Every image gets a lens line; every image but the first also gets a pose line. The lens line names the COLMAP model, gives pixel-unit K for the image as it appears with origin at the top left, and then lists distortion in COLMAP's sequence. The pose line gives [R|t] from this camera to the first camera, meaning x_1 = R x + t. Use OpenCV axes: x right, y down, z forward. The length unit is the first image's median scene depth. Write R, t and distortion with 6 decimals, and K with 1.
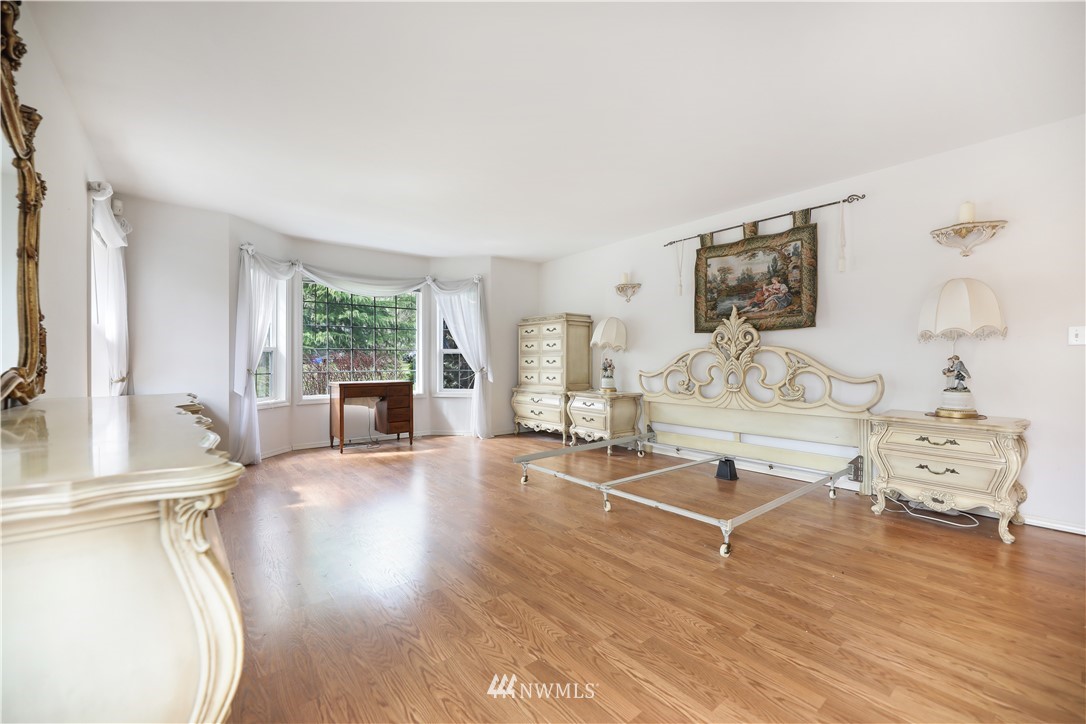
lens RADIAL K [[442.2, 0, 536.8], [0, 442.2, 365.8], [0, 0, 1]] dist [0.000585, -0.000129]
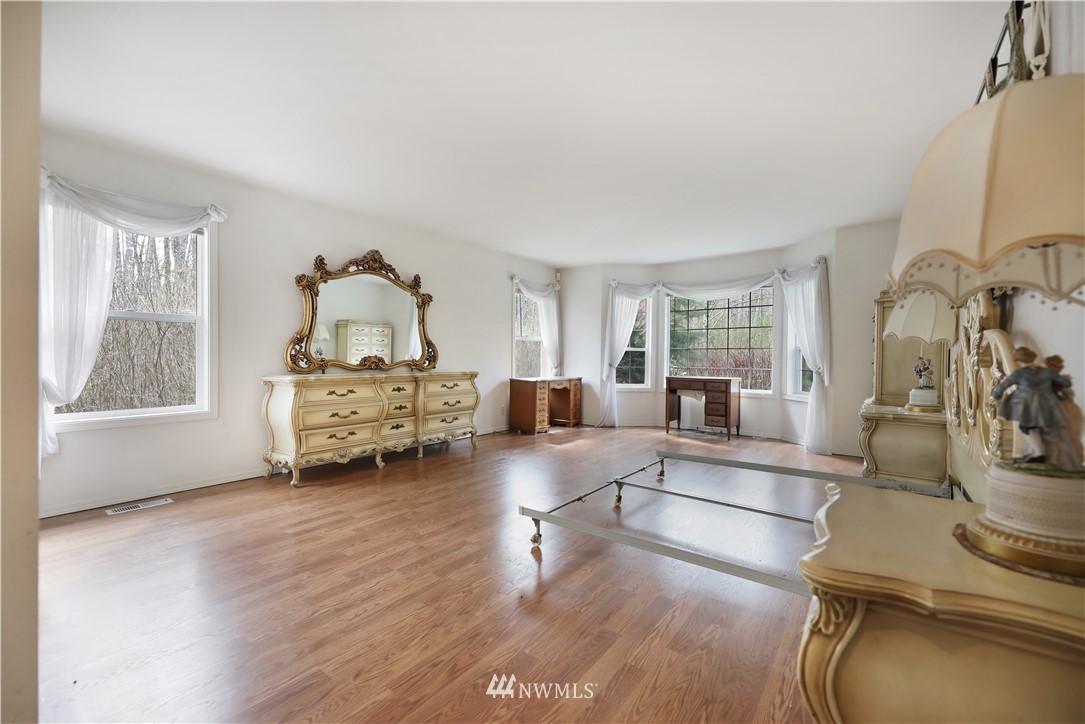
lens RADIAL K [[441.8, 0, 536.3], [0, 441.8, 365.8], [0, 0, 1]] dist [0.000585, -0.000129]
pose [[0.234353, 0.019565, -0.971955, 1.683386], [-0.020916, 0.999667, 0.015080, -0.003726], [0.971927, 0.016796, 0.234684, 0.892358]]
